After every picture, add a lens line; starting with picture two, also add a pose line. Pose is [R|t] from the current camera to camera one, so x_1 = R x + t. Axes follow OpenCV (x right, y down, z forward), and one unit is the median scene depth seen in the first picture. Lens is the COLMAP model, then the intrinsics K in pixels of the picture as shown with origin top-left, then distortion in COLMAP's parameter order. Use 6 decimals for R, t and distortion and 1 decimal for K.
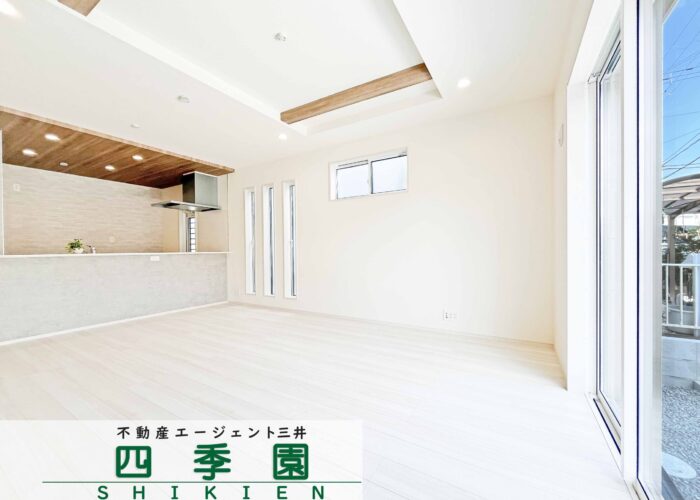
lens RADIAL K [[284.5, 0, 350.3], [0, 284.5, 252.2], [0, 0, 1]] dist [-0.000492, 0.000024]
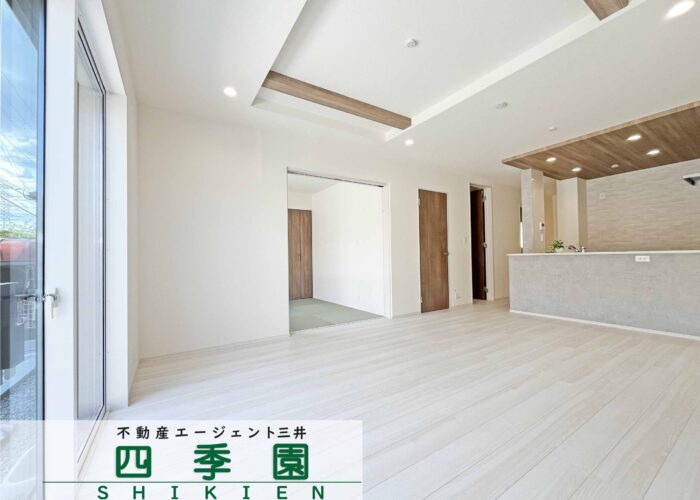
lens RADIAL K [[284.5, 0, 350.3], [0, 284.5, 252.2], [0, 0, 1]] dist [-0.000492, 0.000024]
pose [[-0.450611, 0.006767, -0.892695, 0.383008], [0.012806, 0.999917, 0.001116, -0.007235], [0.892629, -0.010929, -0.450660, 0.626840]]
